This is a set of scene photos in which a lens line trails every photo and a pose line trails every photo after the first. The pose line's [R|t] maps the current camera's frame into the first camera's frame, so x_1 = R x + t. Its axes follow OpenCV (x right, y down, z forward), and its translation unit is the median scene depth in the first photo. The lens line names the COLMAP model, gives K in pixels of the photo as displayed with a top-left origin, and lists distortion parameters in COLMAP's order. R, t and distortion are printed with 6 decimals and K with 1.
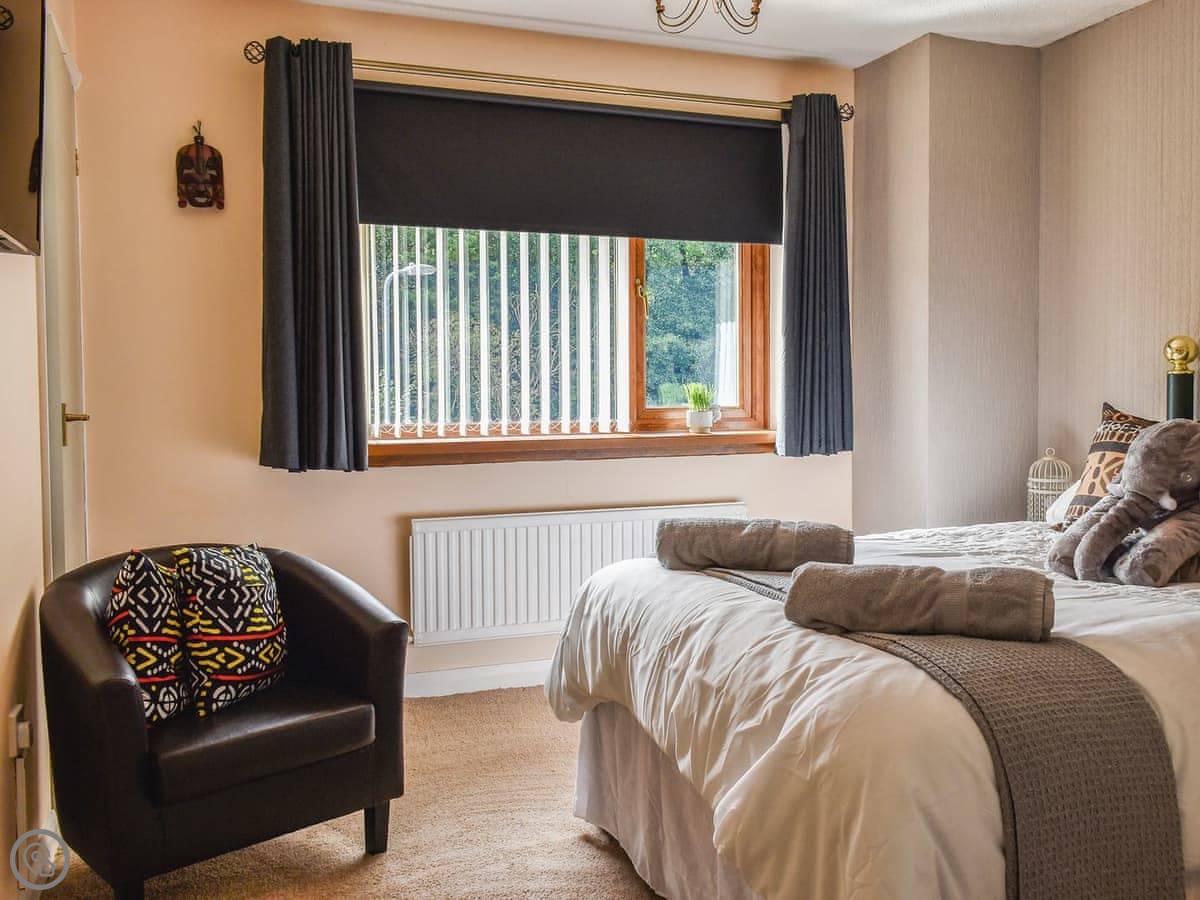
lens RADIAL K [[1115.6, 0, 598.4], [0, 1115.6, 406.5], [0, 0, 1]] dist [-0.059518, 0.005664]
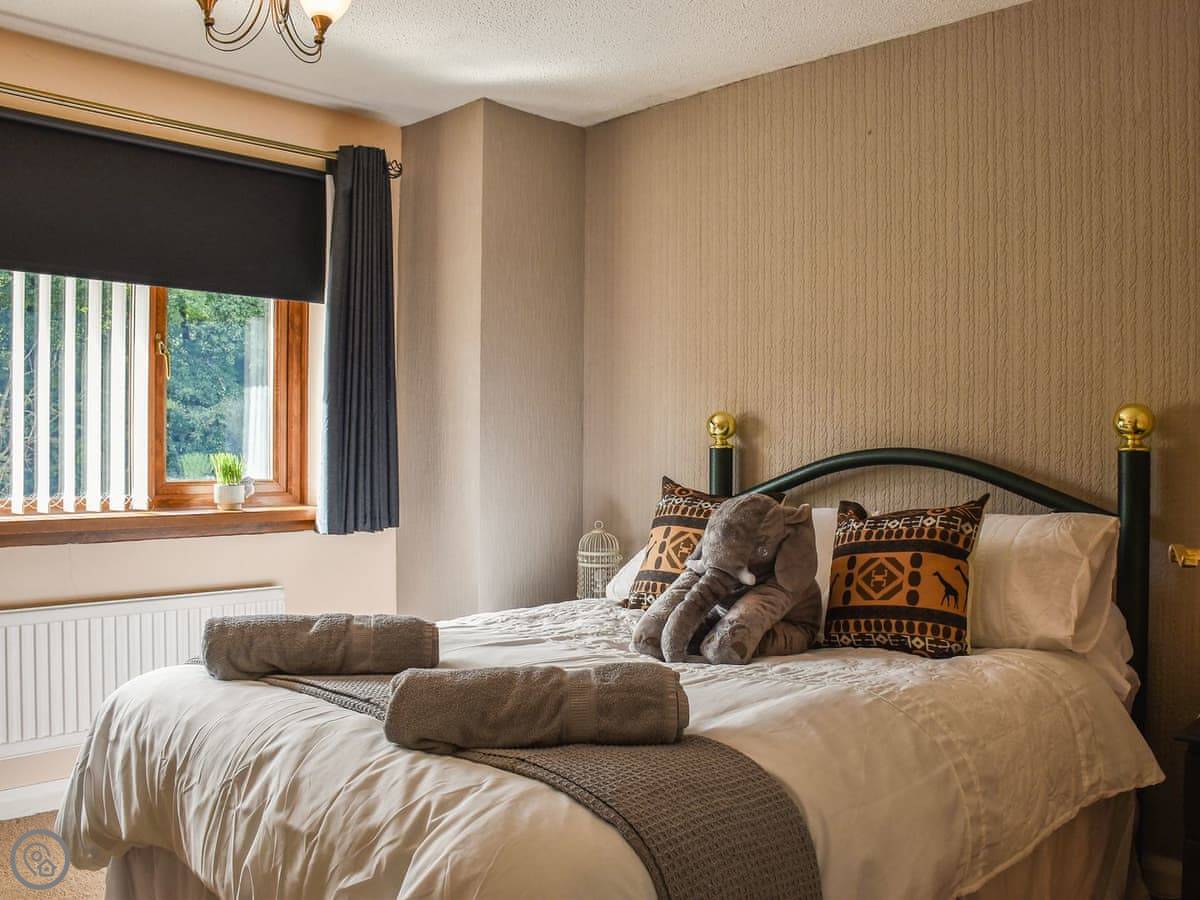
lens RADIAL K [[1070.0, 0, 600.0], [0, 1070.0, 450.0], [0, 0, 1]] dist [-0.168483, 0.130585]
pose [[0.891418, 0.008906, 0.453095, -0.035191], [0.001615, 0.999738, -0.022828, -0.005861], [-0.453180, 0.021081, 0.891170, 0.166398]]
